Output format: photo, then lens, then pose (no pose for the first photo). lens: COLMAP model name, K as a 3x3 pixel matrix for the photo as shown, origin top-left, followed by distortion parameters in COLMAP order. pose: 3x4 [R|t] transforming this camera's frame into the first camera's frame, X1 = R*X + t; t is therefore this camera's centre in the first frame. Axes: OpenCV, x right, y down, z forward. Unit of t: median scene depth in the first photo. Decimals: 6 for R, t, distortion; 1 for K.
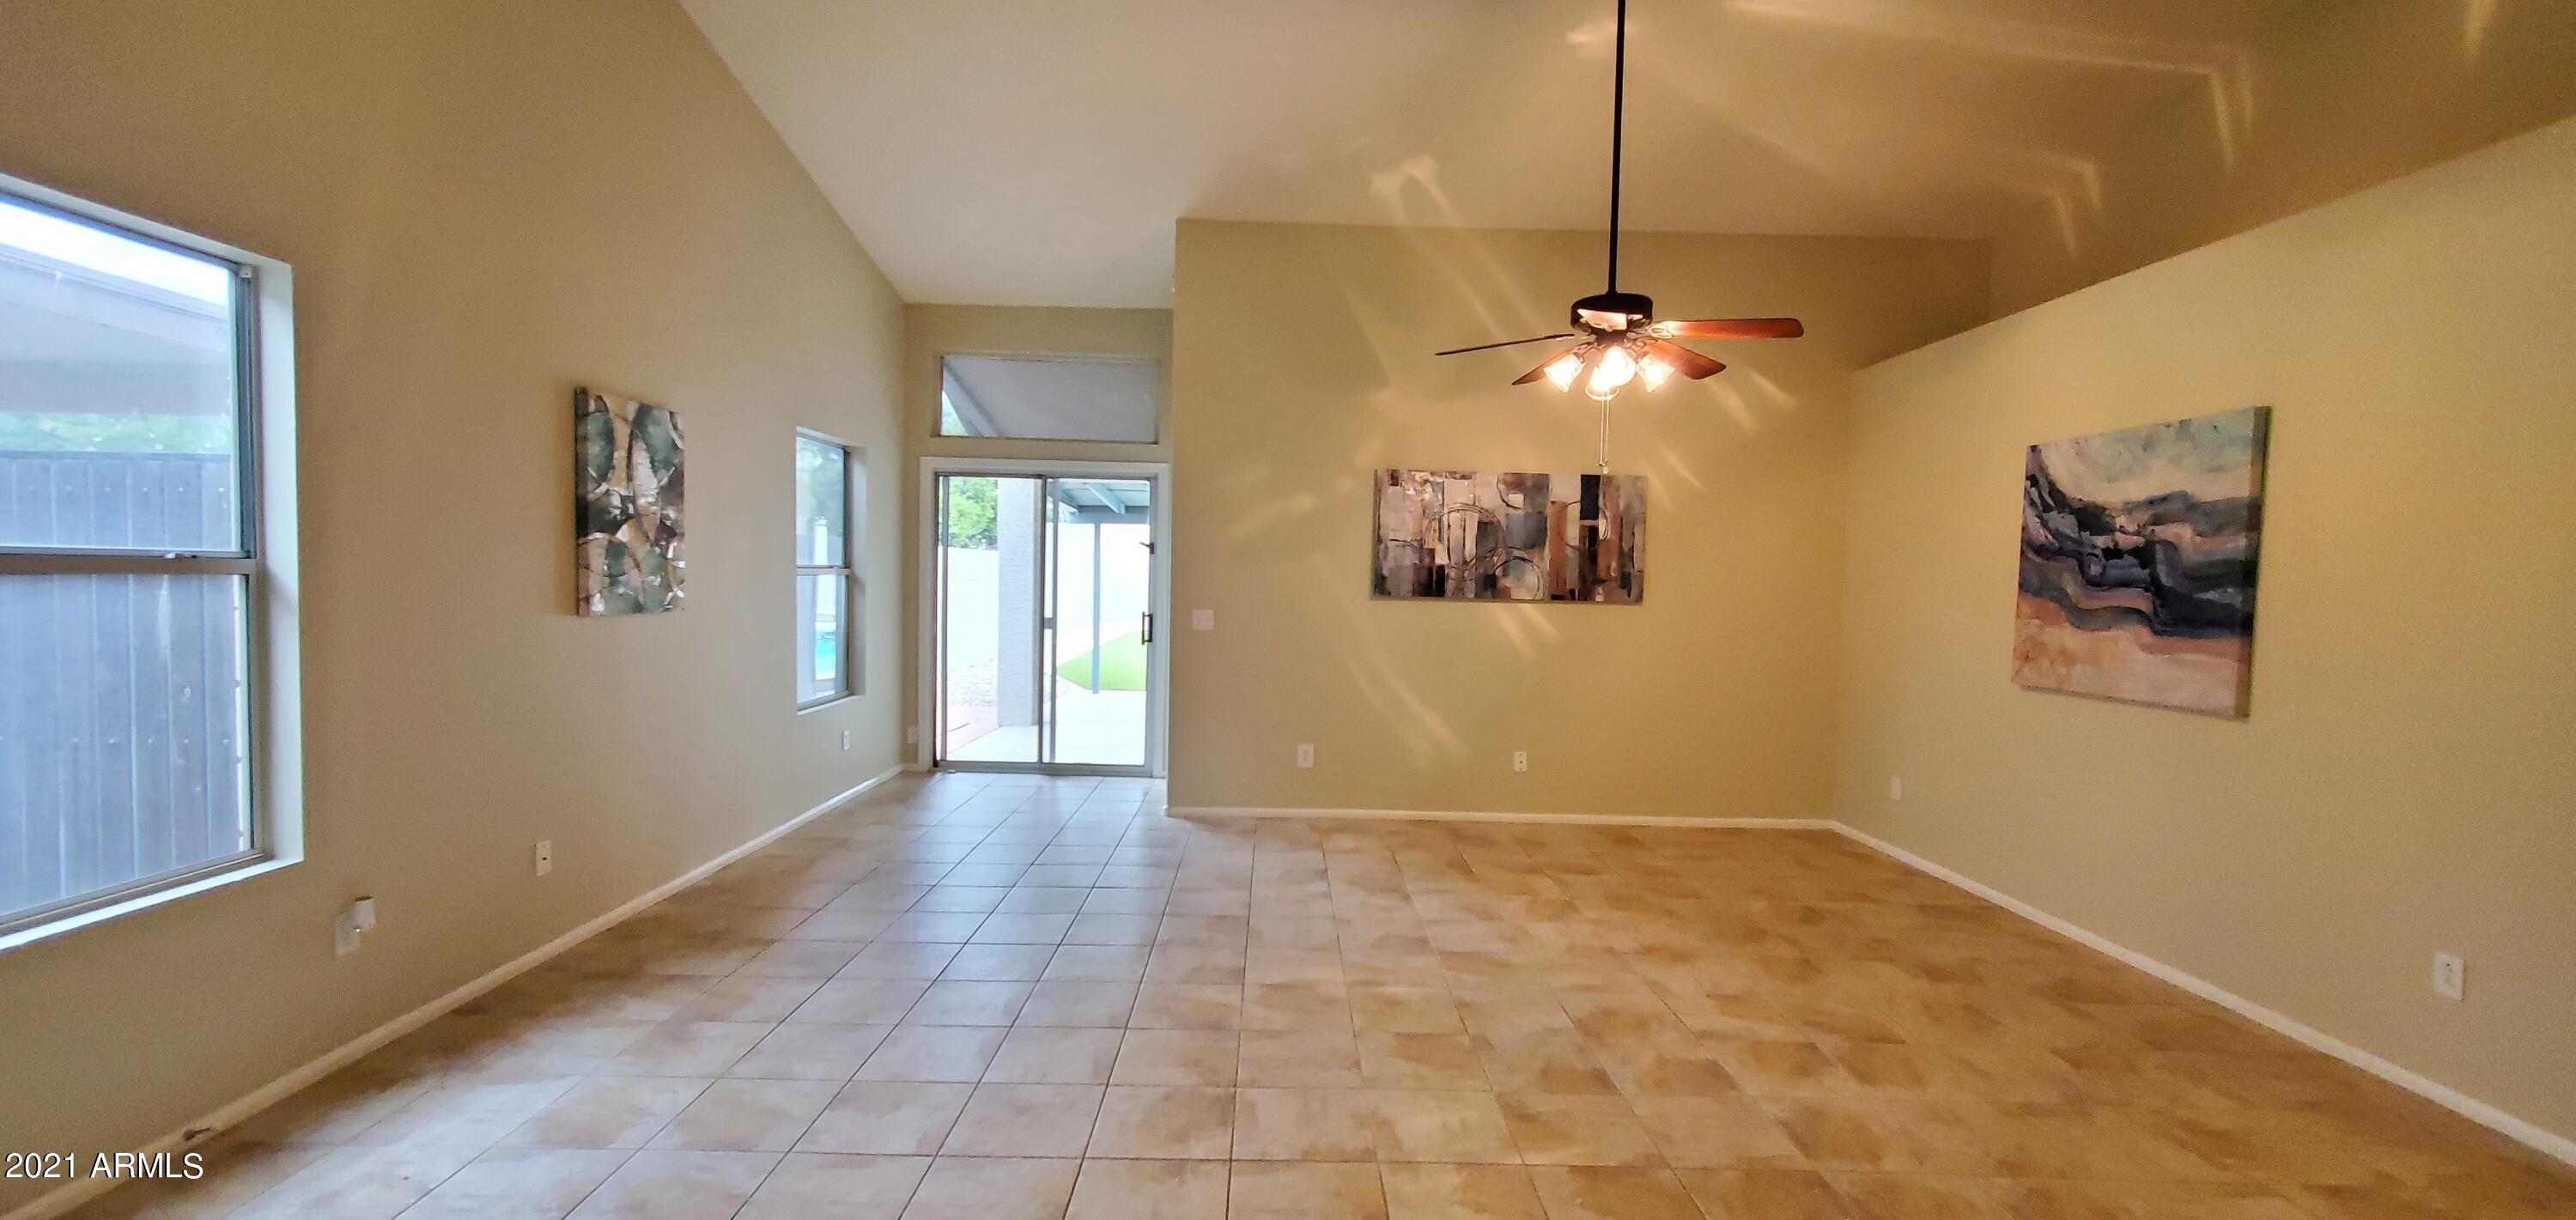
lens RADIAL K [[1017.9, 0, 1276.3], [0, 1017.9, 622.1], [0, 0, 1]] dist [0.005134, 0.000230]
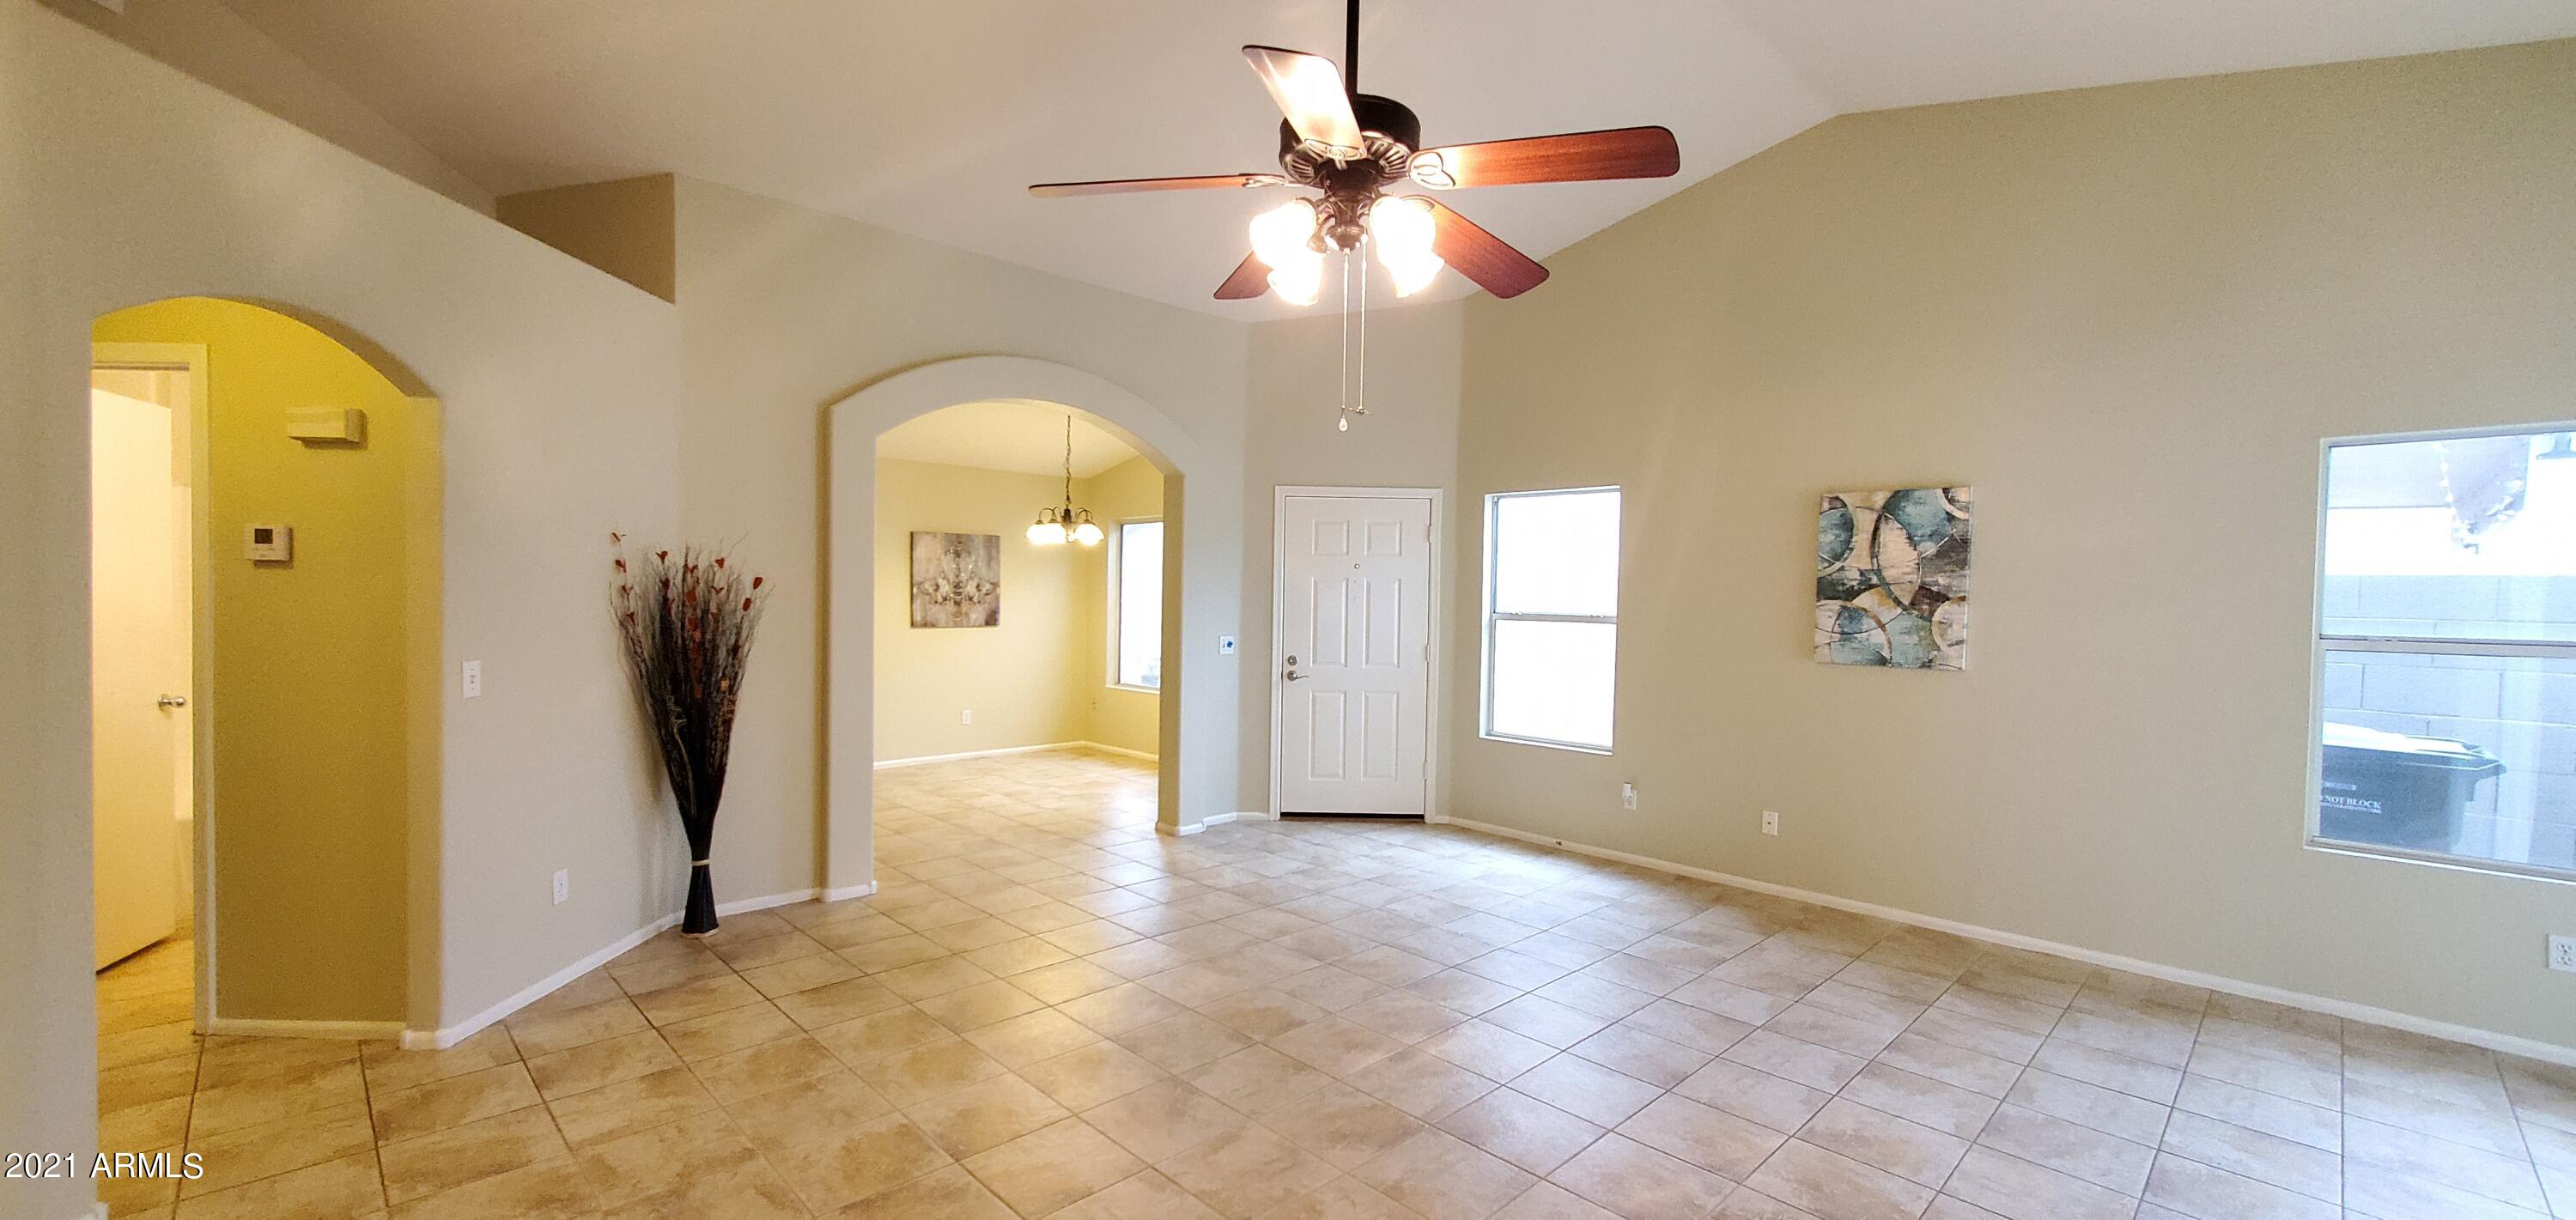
lens RADIAL K [[1034.0, 0, 1285.6], [0, 1034.0, 626.1], [0, 0, 1]] dist [-0.000476, -0.000028]
pose [[-0.713184, -0.017900, -0.700748, 0.691092], [-0.068162, 0.996707, 0.043911, -0.057437], [0.697655, 0.079081, -0.712056, 1.299224]]
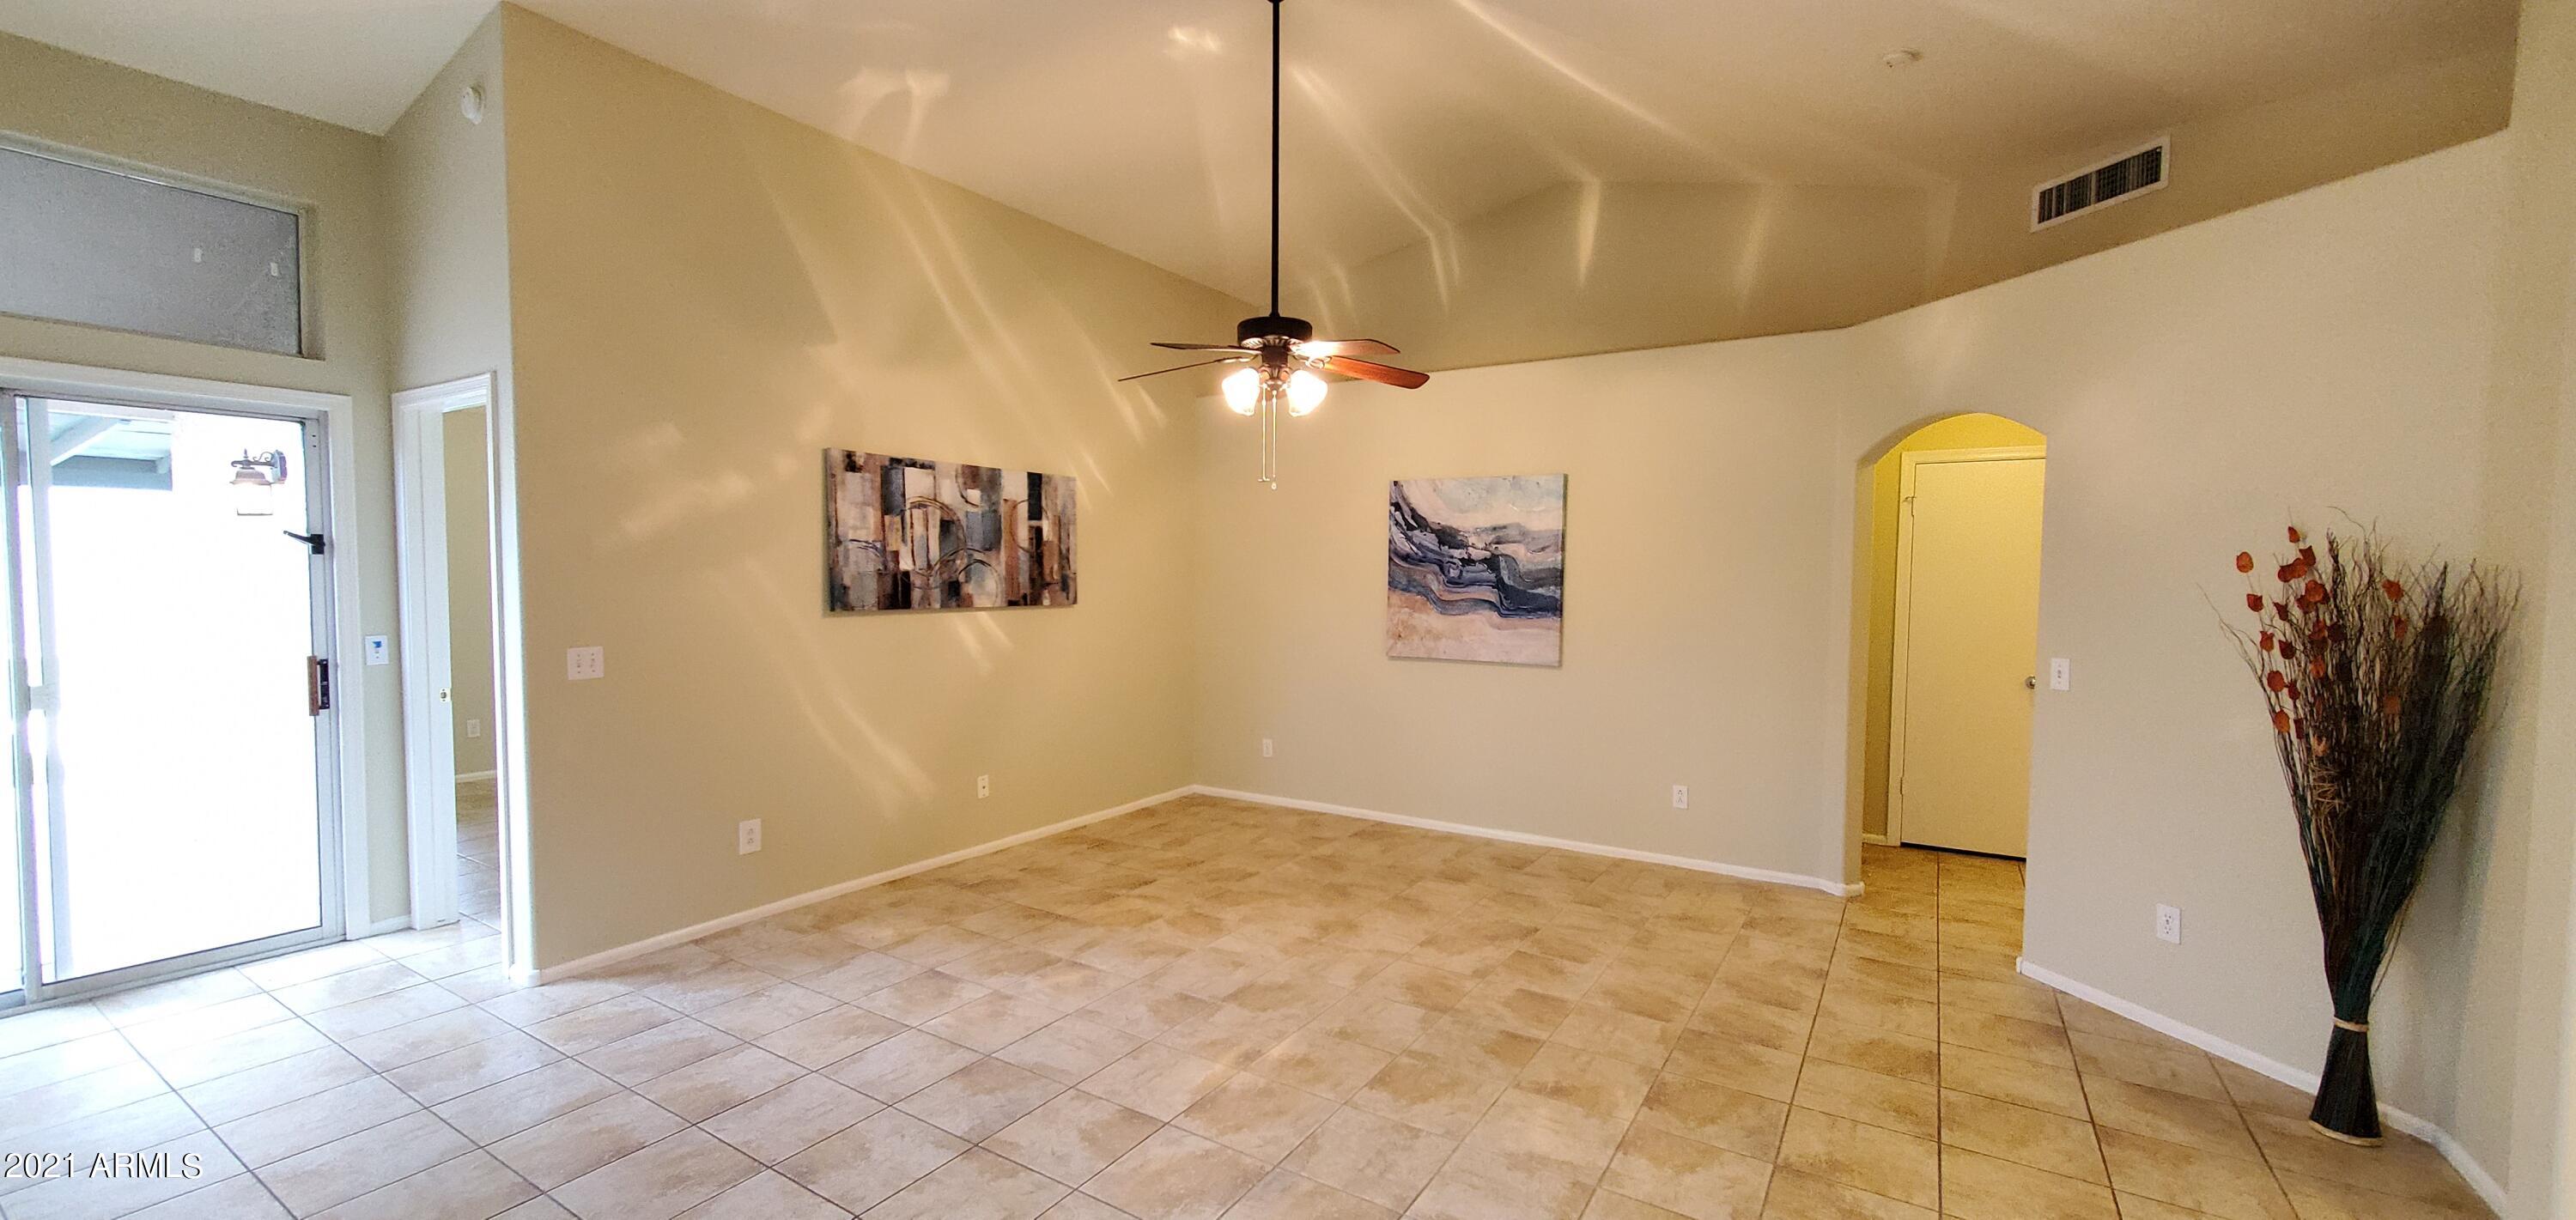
lens RADIAL K [[1017.9, 0, 1276.3], [0, 1017.9, 622.1], [0, 0, 1]] dist [0.005134, 0.000230]
pose [[0.544549, -0.059231, 0.836635, -0.514155], [0.041139, 0.998189, 0.043892, -0.052762], [-0.837719, 0.010517, 0.546000, 0.406497]]
